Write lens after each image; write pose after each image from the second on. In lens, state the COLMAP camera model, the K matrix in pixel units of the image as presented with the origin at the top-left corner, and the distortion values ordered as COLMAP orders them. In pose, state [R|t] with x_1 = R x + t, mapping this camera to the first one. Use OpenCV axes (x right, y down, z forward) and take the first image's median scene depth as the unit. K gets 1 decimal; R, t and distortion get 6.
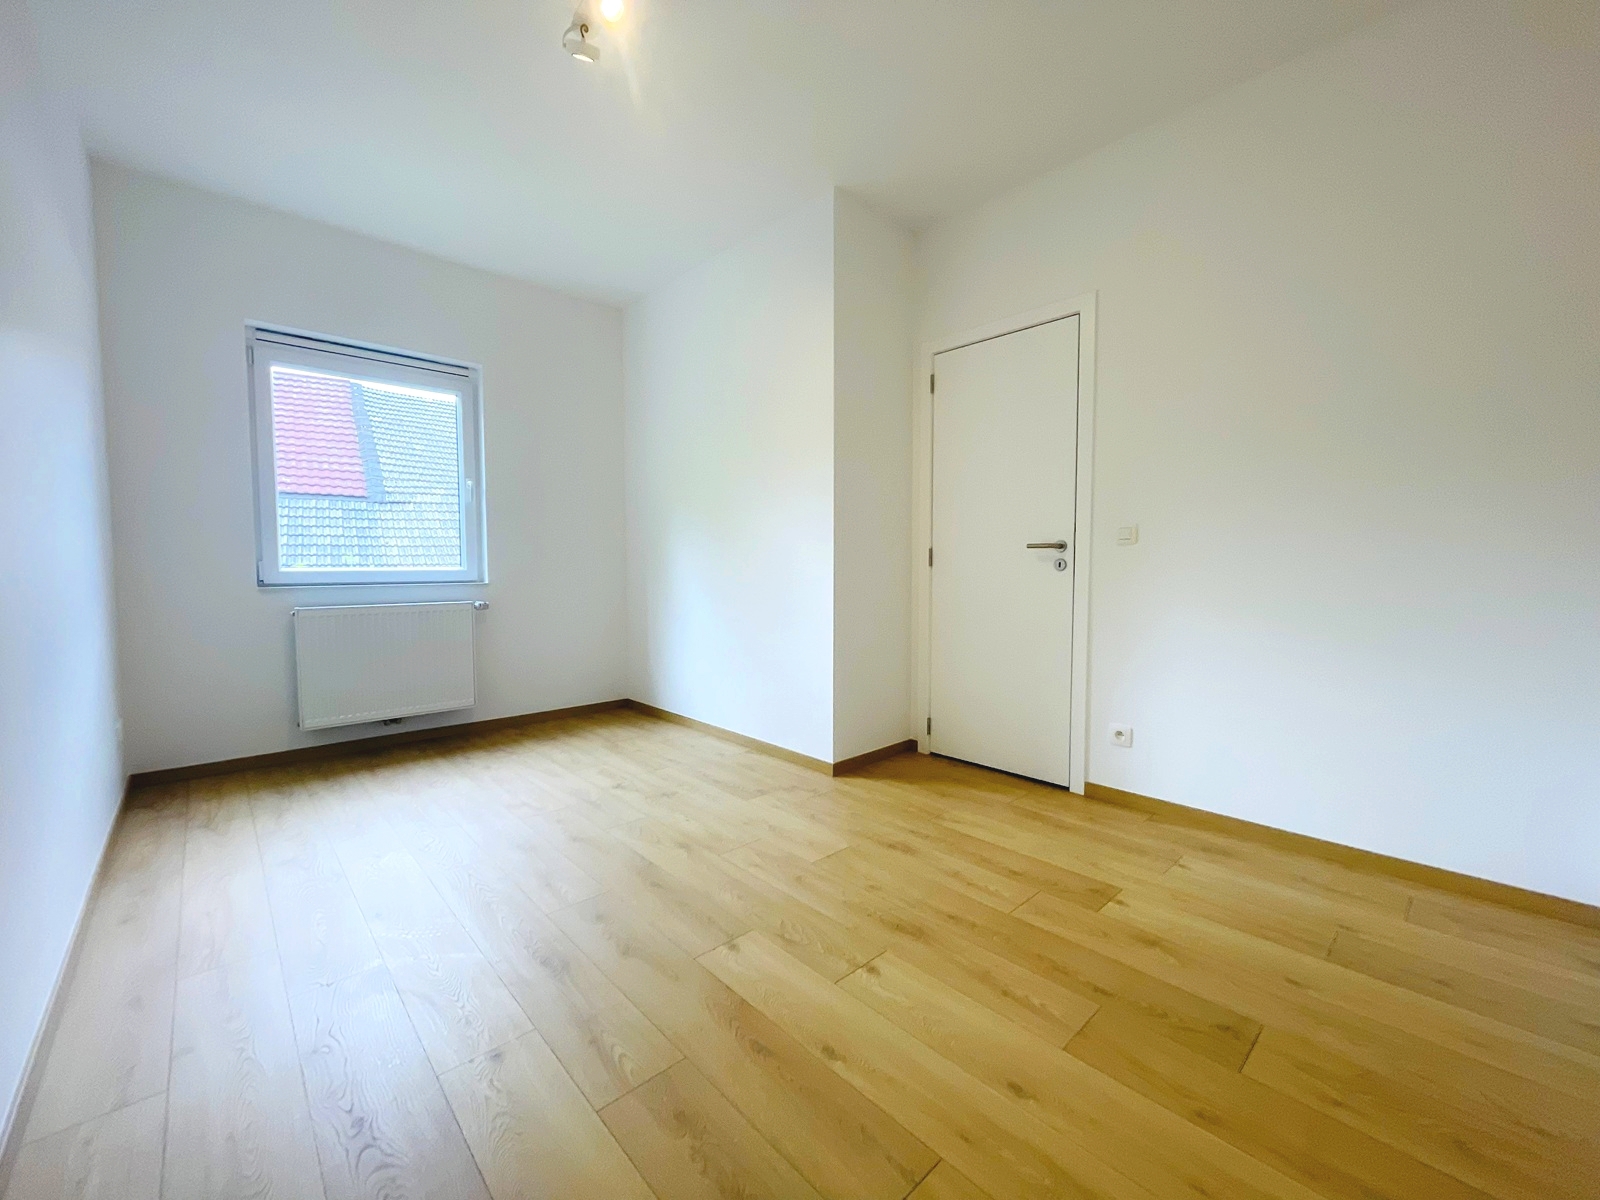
lens RADIAL K [[641.4, 0, 797.0], [0, 641.4, 598.0], [0, 0, 1]] dist [-0.001836, -0.000316]
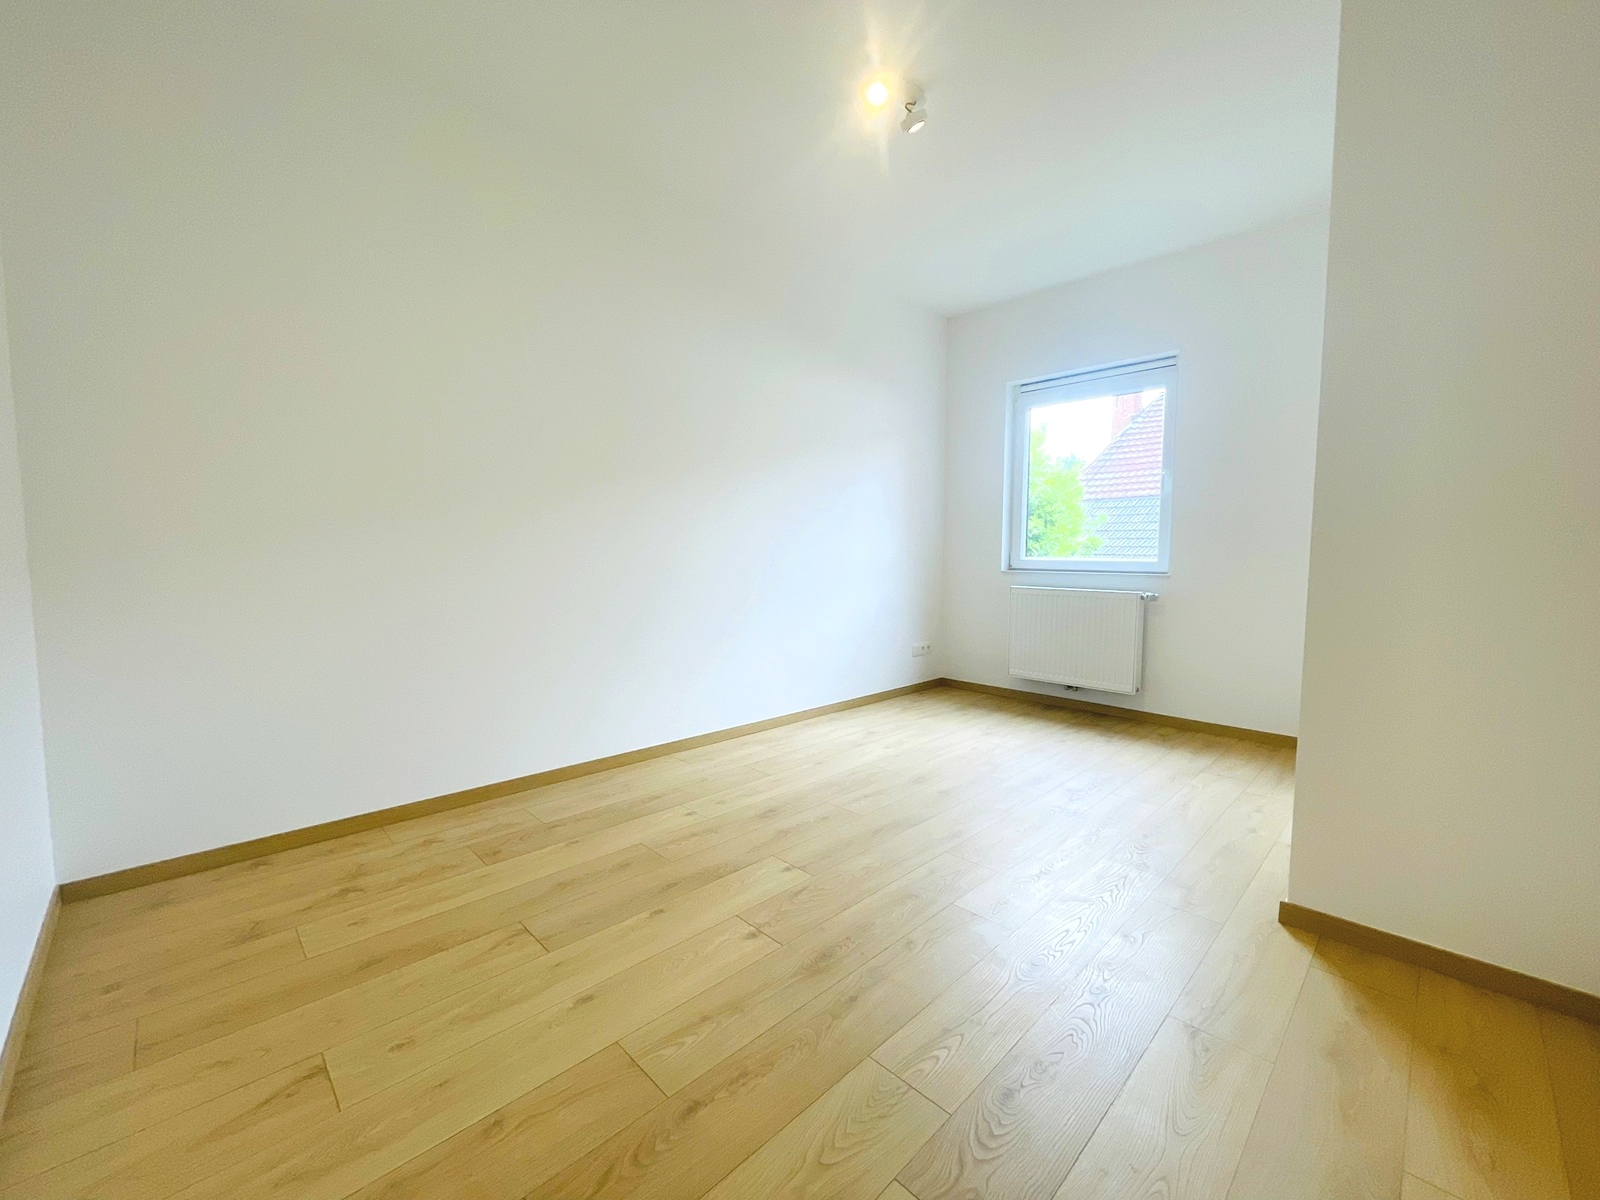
lens RADIAL K [[641.4, 0, 809.3], [0, 641.4, 601.1], [0, 0, 1]] dist [-0.001836, -0.000316]
pose [[0.046939, 0.078682, -0.995794, 1.052061], [-0.059173, 0.995361, 0.075858, -0.056906], [0.997144, 0.055364, 0.051377, 0.928490]]
